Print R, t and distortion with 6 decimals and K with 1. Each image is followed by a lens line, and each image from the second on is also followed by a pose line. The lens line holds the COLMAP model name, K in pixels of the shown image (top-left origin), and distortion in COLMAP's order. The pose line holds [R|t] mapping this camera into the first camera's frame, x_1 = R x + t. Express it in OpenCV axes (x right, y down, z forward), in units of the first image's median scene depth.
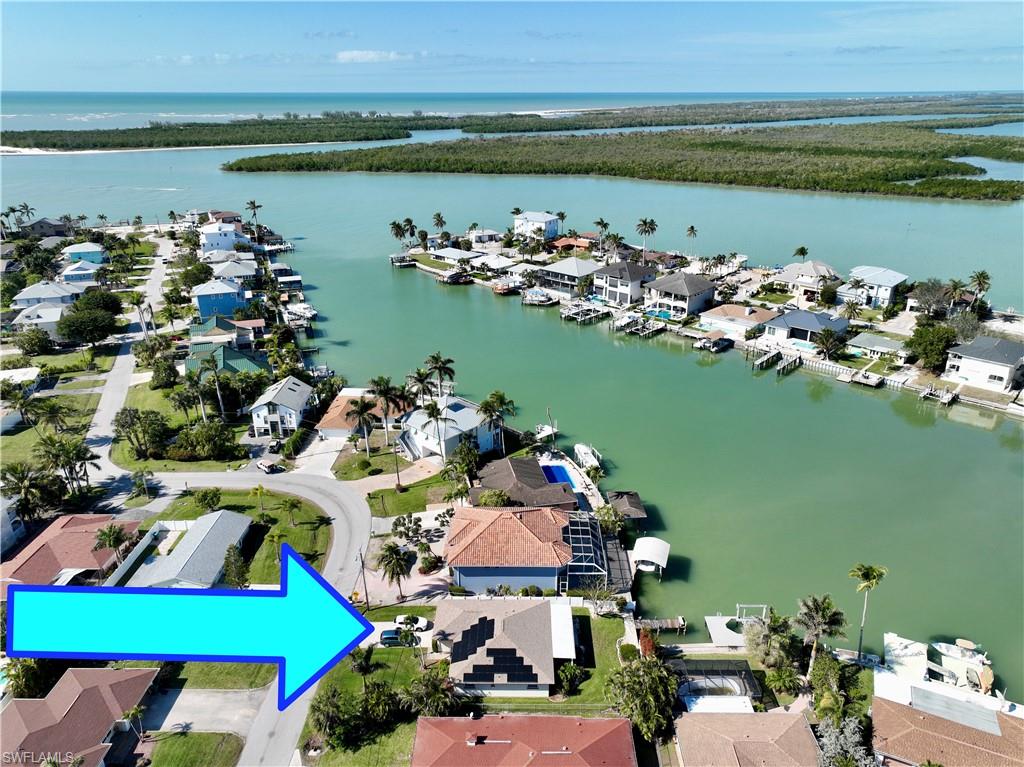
lens RADIAL K [[717.9, 0, 516.8], [0, 717.9, 380.9], [0, 0, 1]] dist [0.001253, 0.015973]
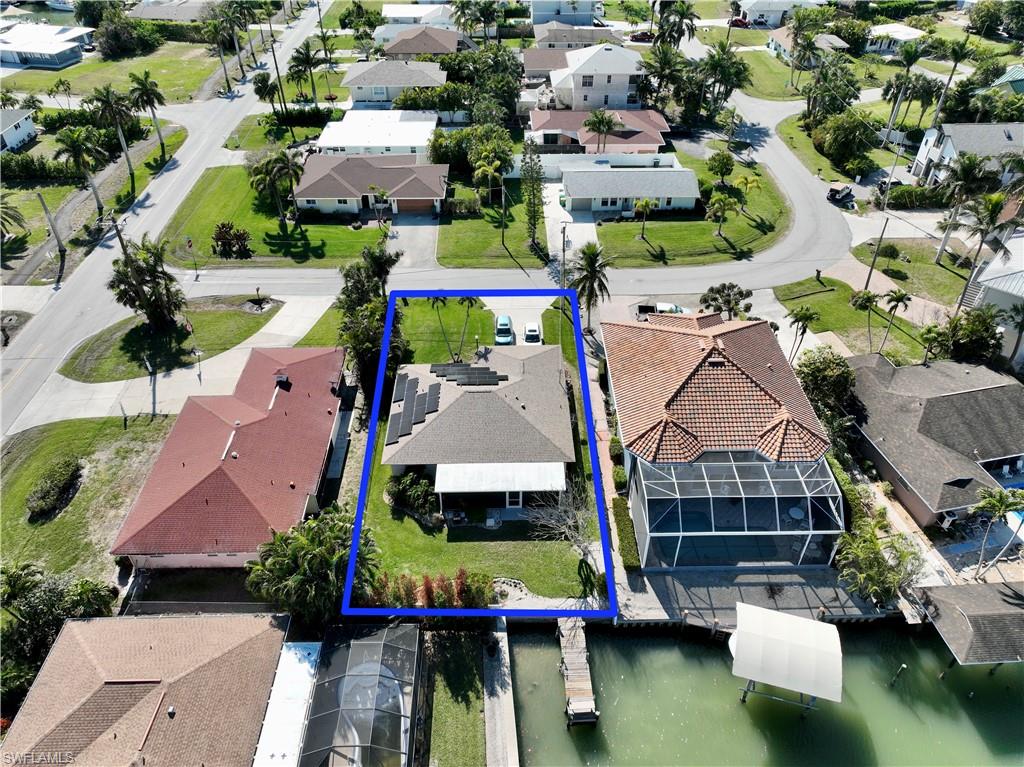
lens RADIAL K [[717.9, 0, 516.8], [0, 717.9, 380.9], [0, 0, 1]] dist [0.001253, 0.015973]
pose [[0.033542, 0.631836, -0.774376, 0.182029], [-0.378795, 0.725043, 0.575176, -0.020406], [0.924873, 0.274037, 0.263656, 0.324012]]
